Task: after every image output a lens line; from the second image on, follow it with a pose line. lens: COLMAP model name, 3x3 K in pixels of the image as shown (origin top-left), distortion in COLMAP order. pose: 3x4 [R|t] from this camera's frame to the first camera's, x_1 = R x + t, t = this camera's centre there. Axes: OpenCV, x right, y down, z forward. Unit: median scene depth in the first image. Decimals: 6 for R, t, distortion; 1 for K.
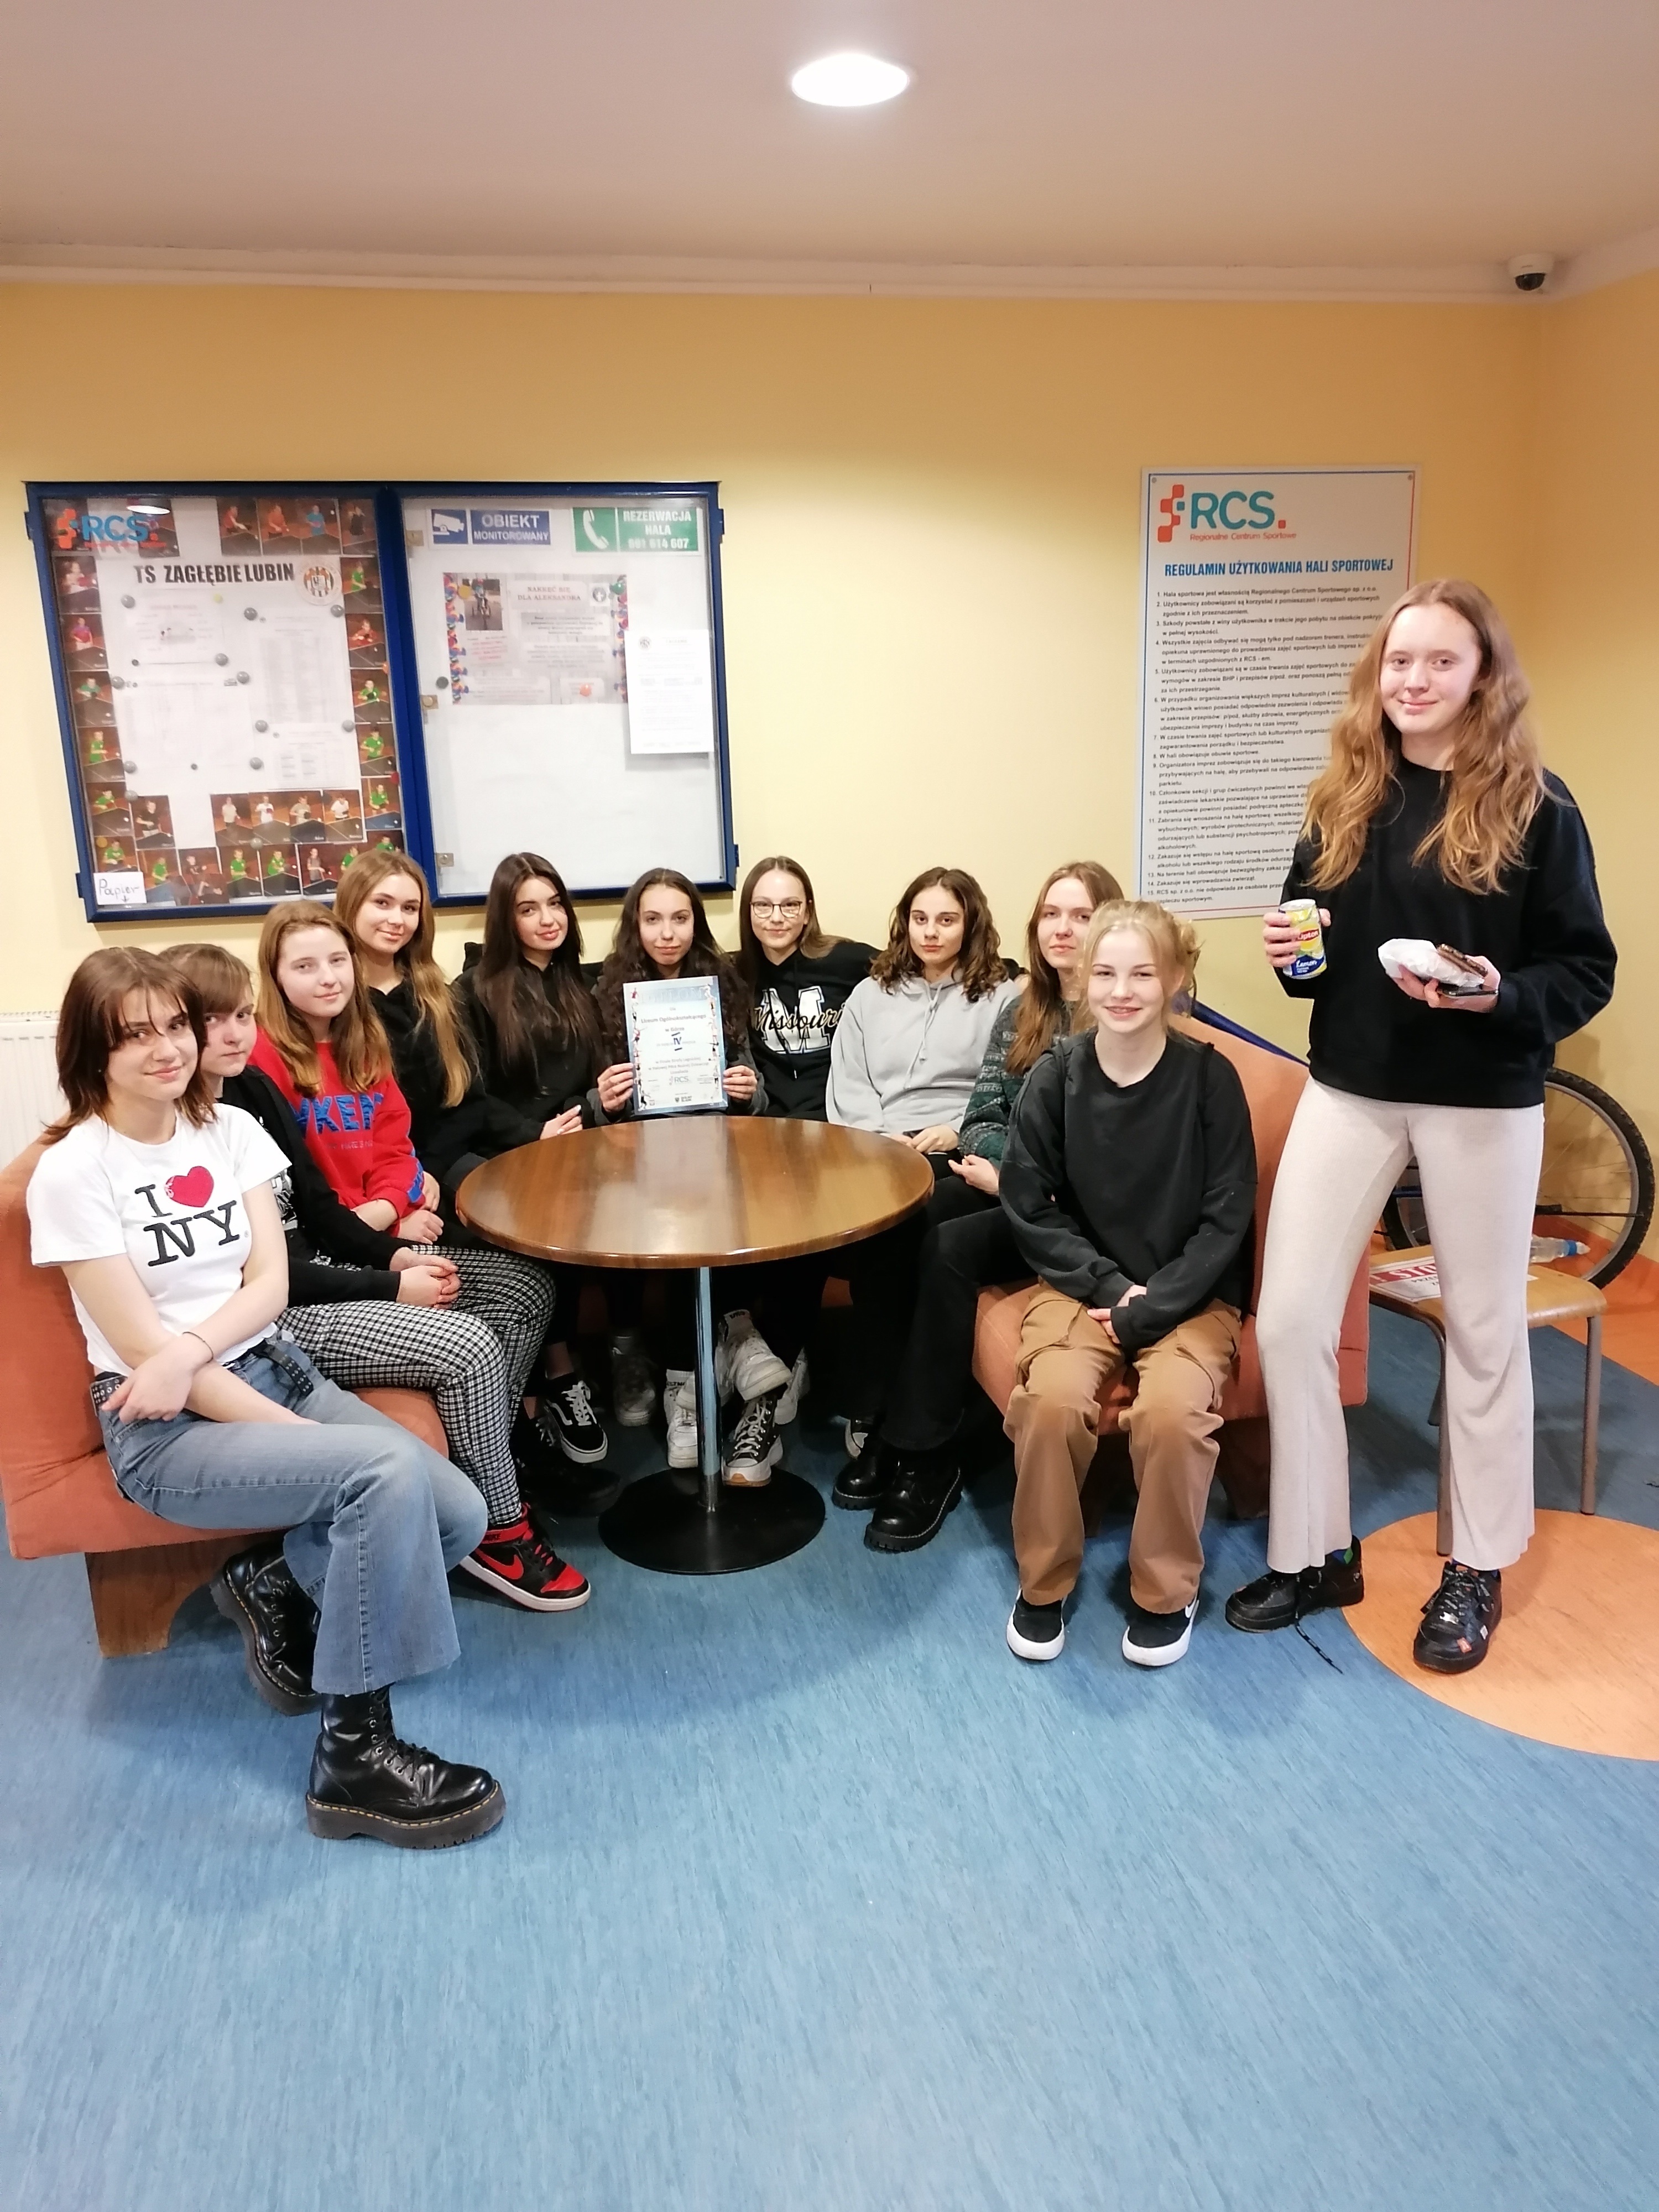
lens RADIAL K [[1662.8, 0, 815.5], [0, 1662.8, 1102.4], [0, 0, 1]] dist [0.092493, -0.111049]
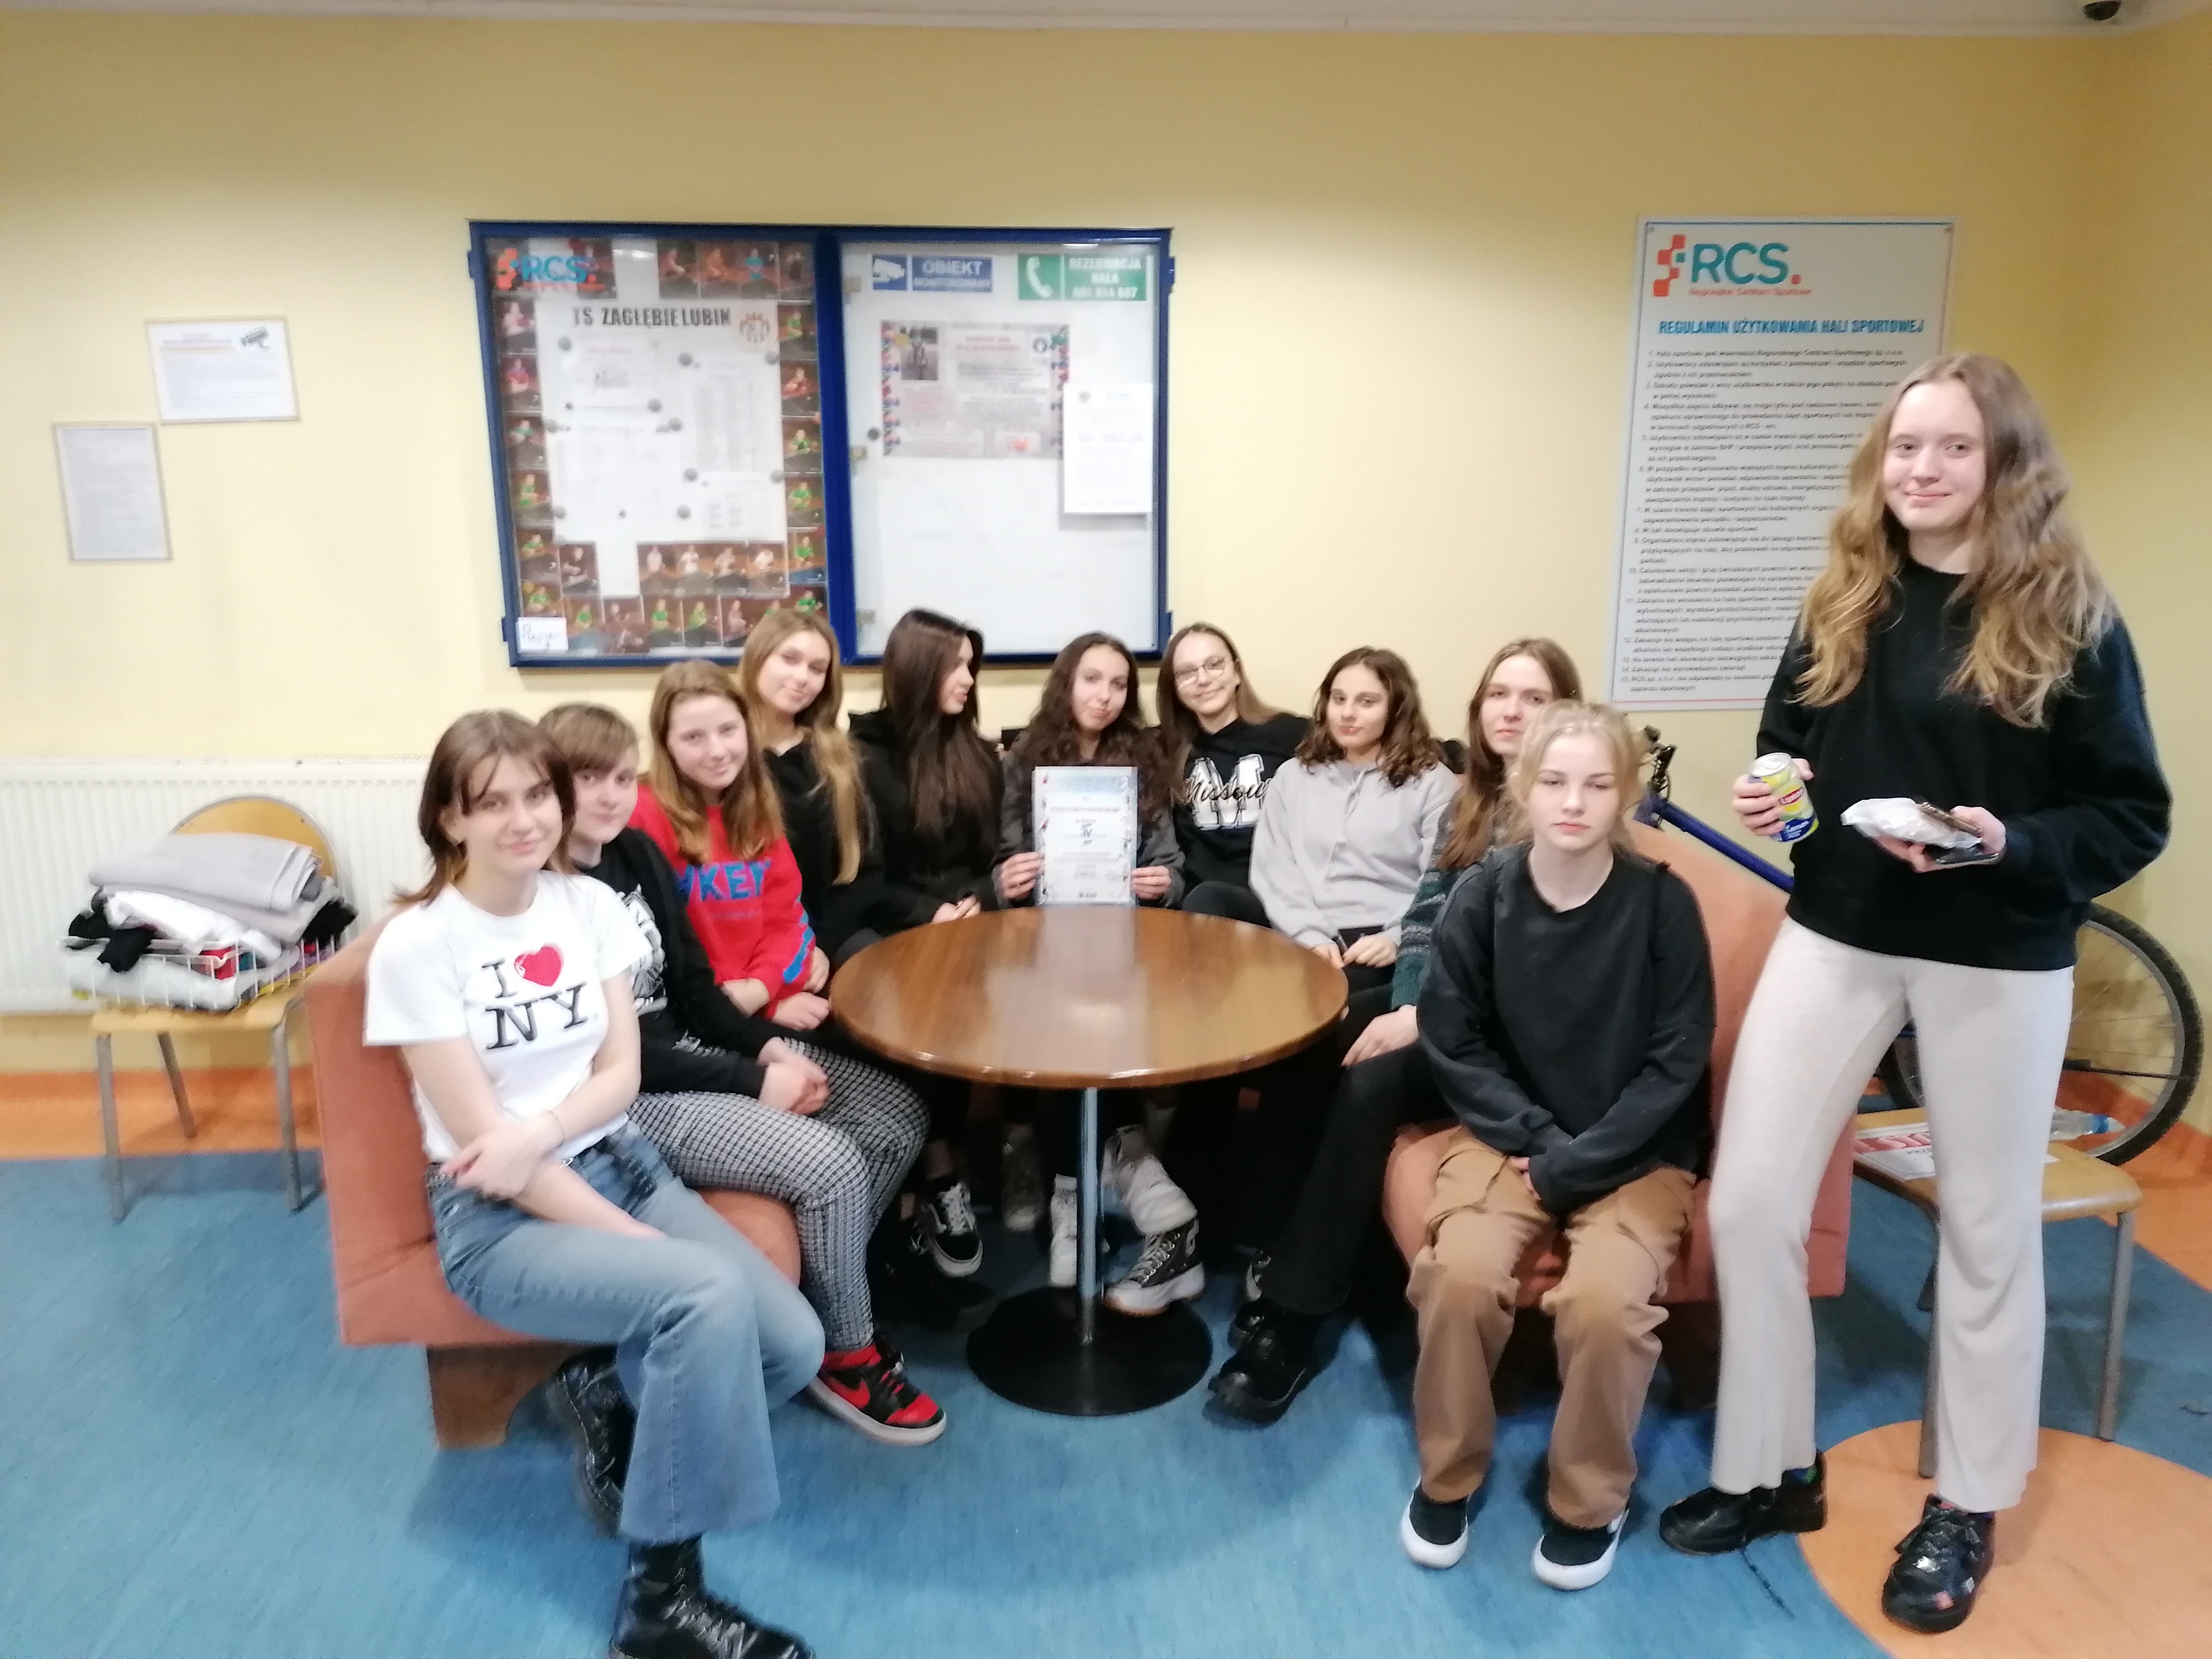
lens RADIAL K [[1662.8, 0, 1096.4], [0, 1662.8, 828.6], [0, 0, 1]] dist [0.092493, -0.111049]
pose [[0.992089, 0.051563, -0.114459, 0.035121], [-0.053109, 0.998533, -0.010502, -0.028765], [0.113750, 0.016498, 0.993372, 0.089901]]
